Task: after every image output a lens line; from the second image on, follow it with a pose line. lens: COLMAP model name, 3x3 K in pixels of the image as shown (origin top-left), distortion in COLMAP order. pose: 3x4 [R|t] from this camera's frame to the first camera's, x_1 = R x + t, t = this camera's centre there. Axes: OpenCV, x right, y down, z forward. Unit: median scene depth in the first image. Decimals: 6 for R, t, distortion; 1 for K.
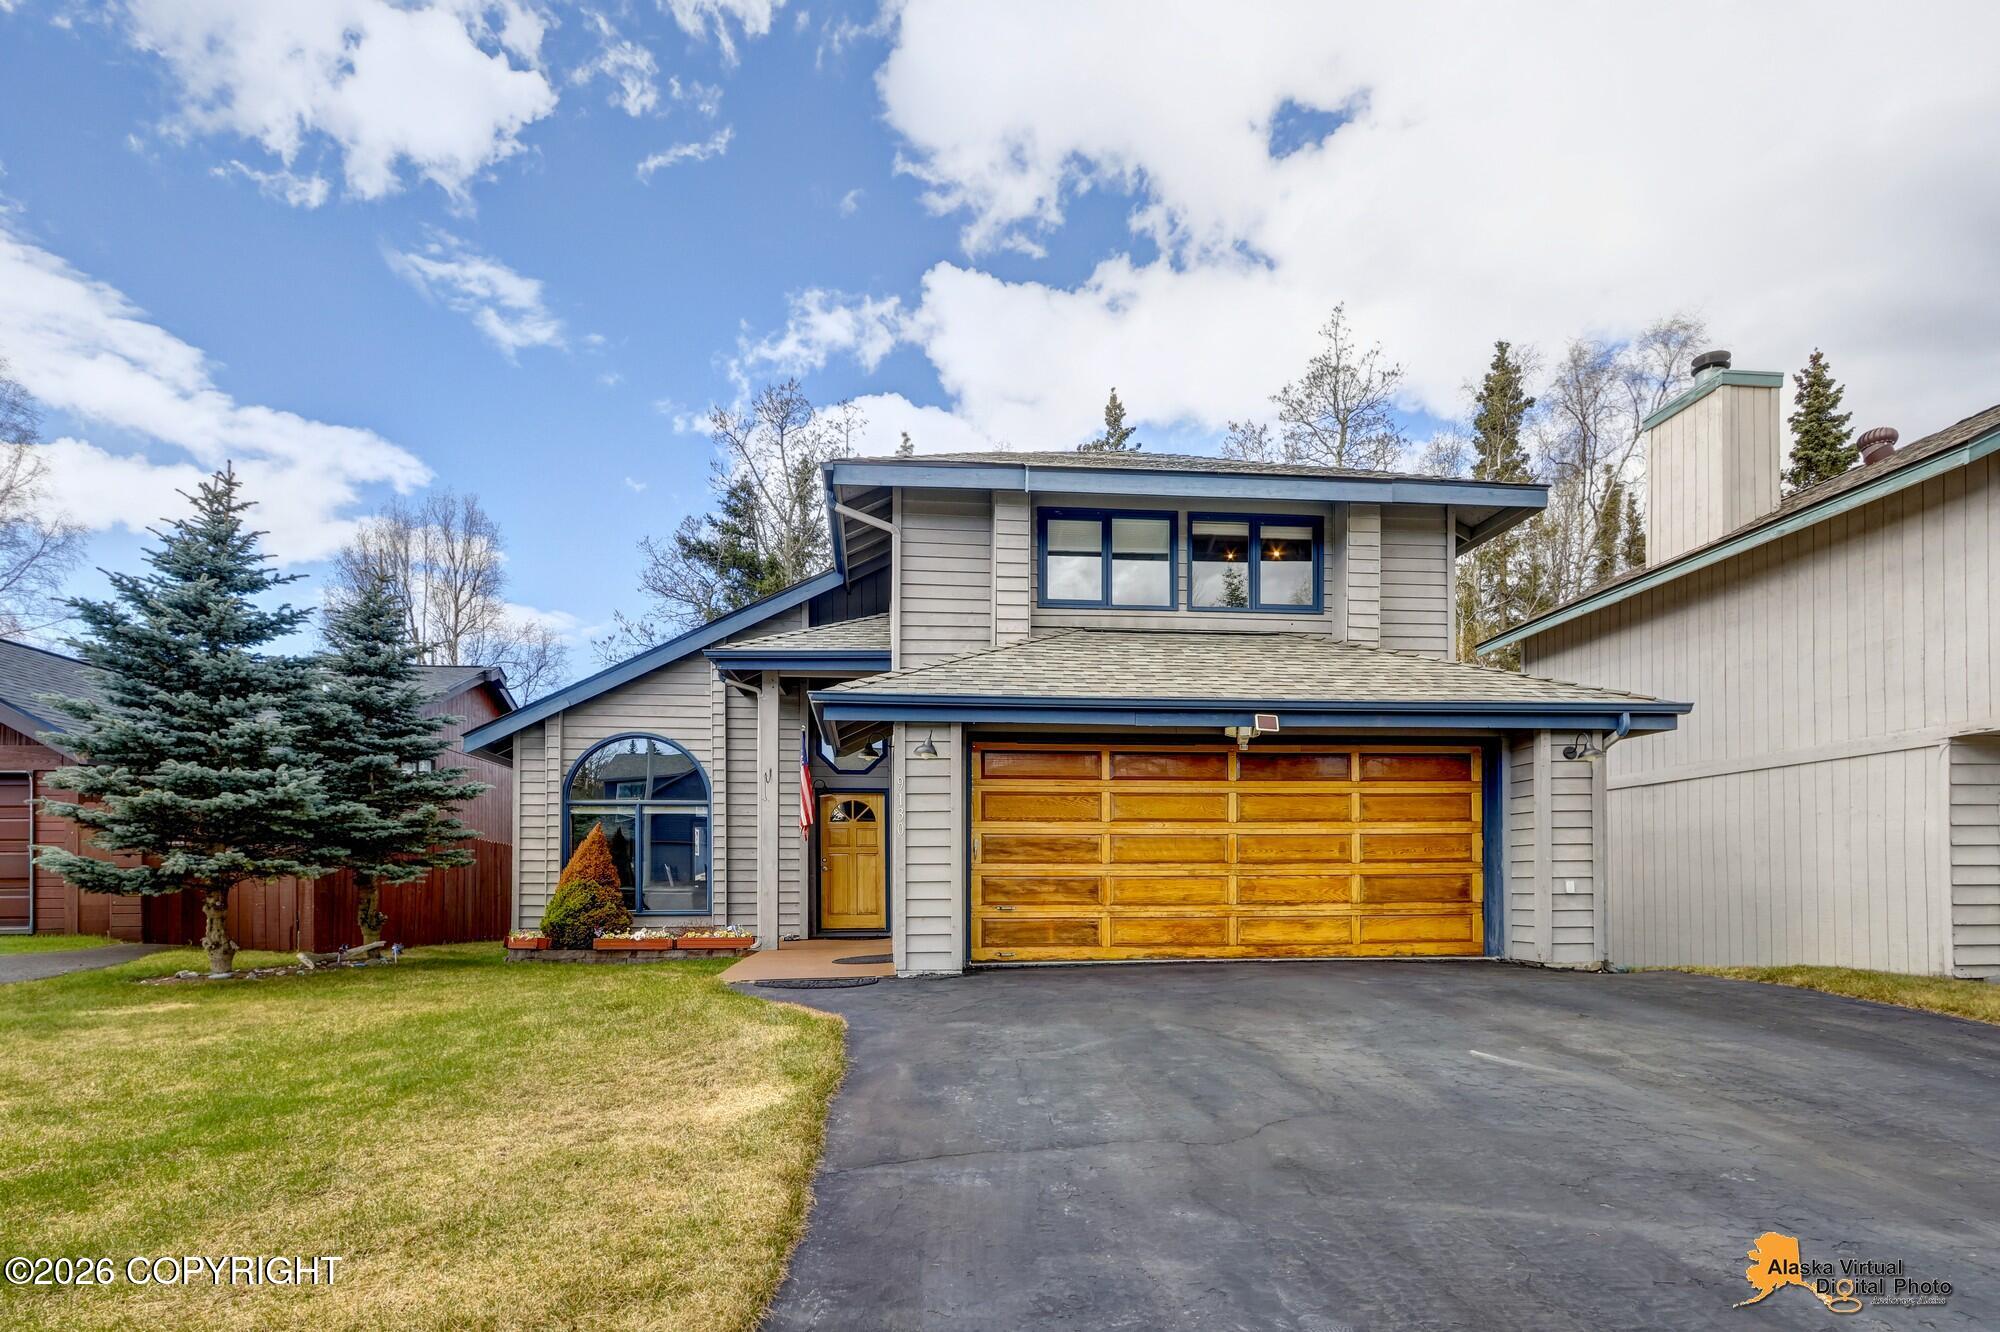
lens RADIAL K [[972.5, 0, 999.2], [0, 972.5, 877.2], [0, 0, 1]] dist [0.007896, -0.000562]
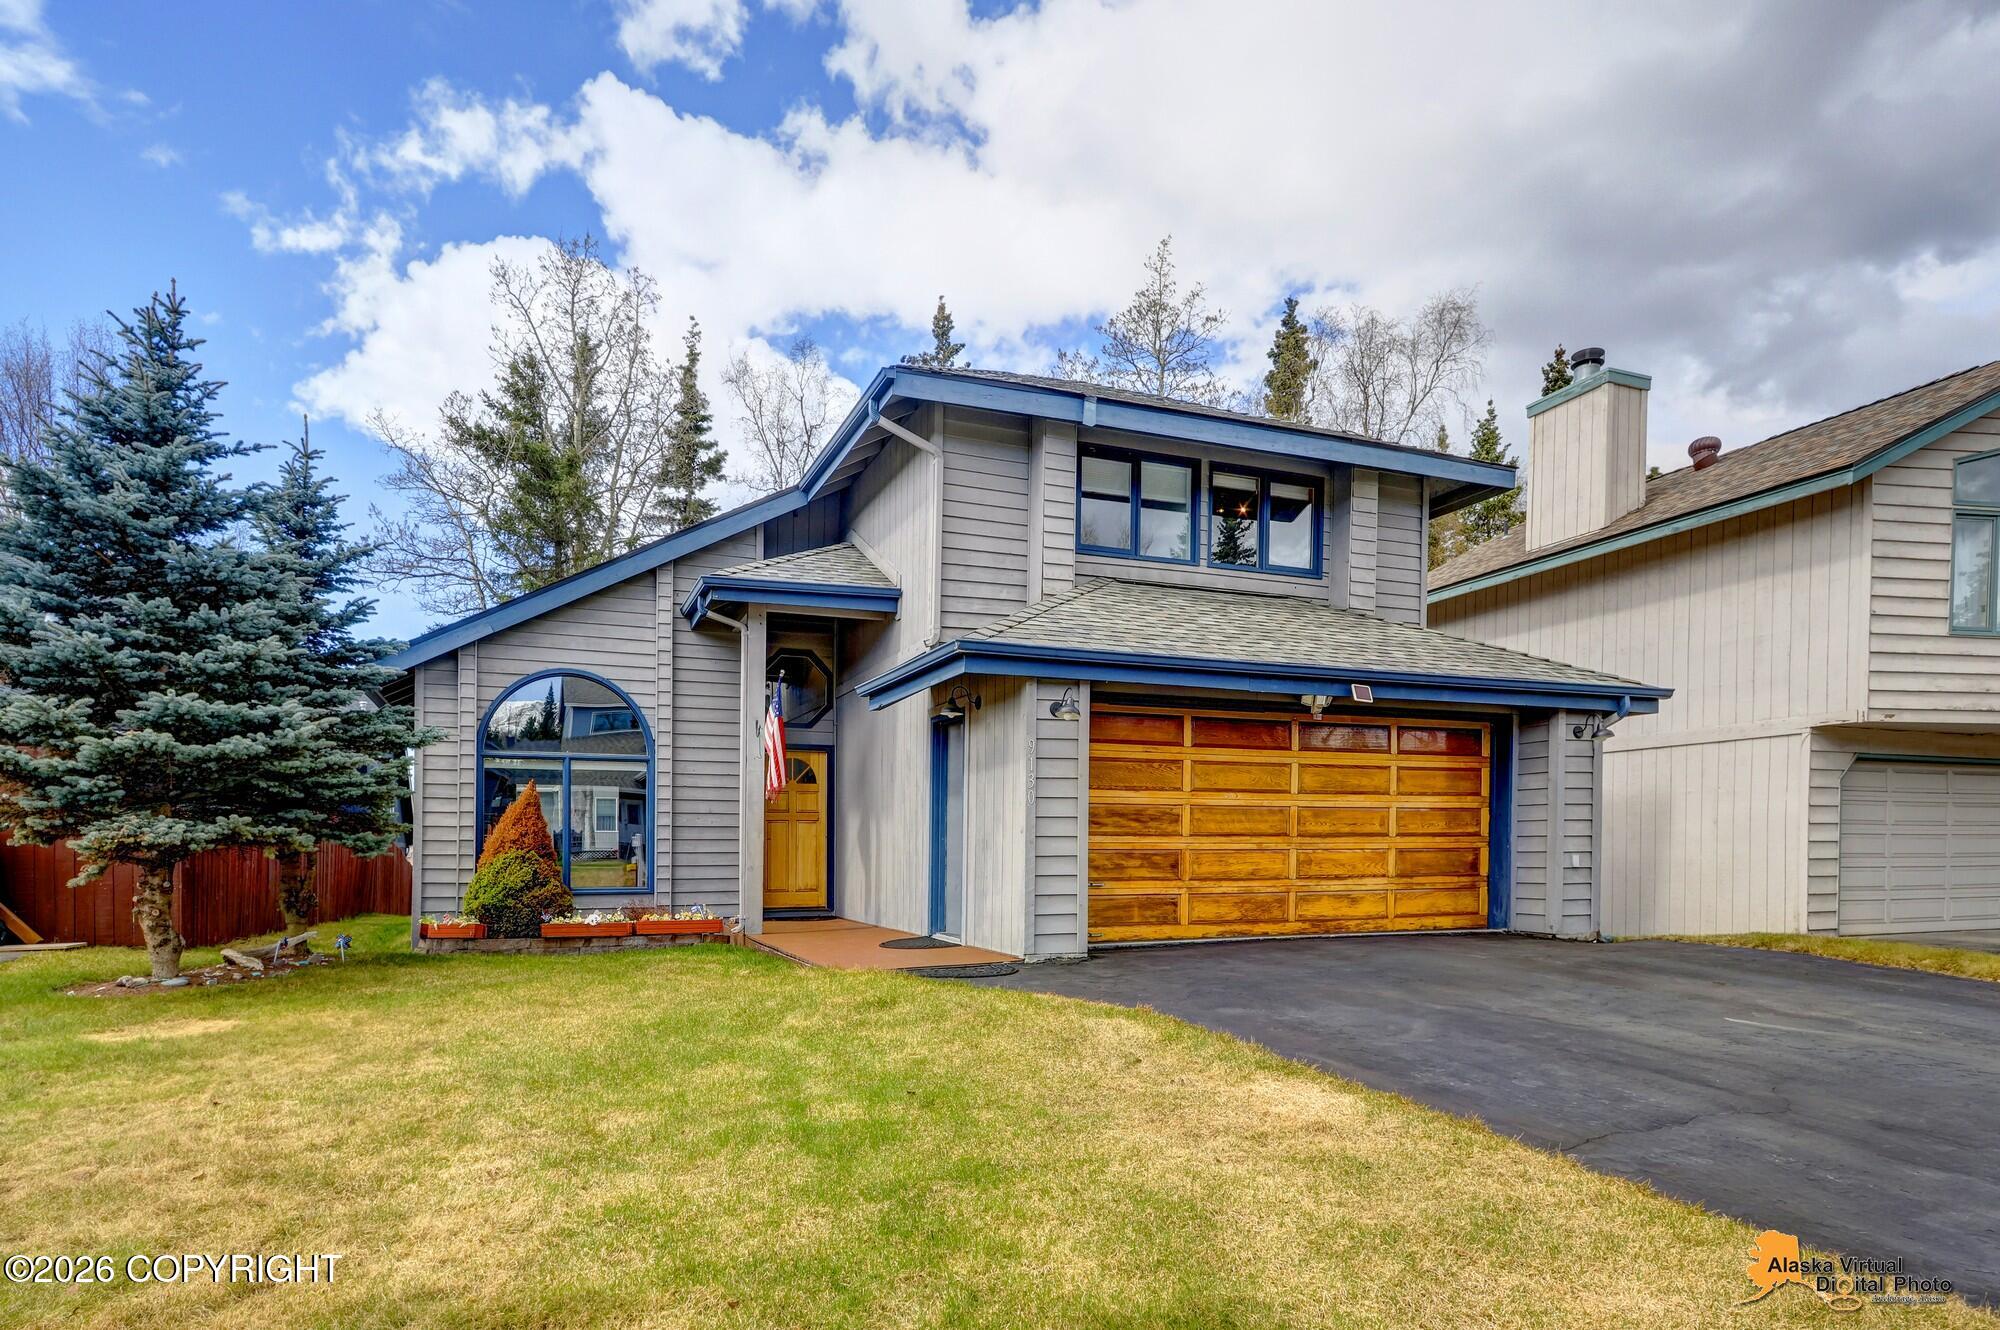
lens RADIAL K [[1093.4, 0, 997.7], [0, 1093.4, 872.9], [0, 0, 1]] dist [0.008040, -0.000029]
pose [[0.966007, -0.002385, 0.258505, -0.309189], [-0.004186, 0.999682, 0.024864, -0.003764], [-0.258482, -0.025100, 0.965690, 0.026148]]
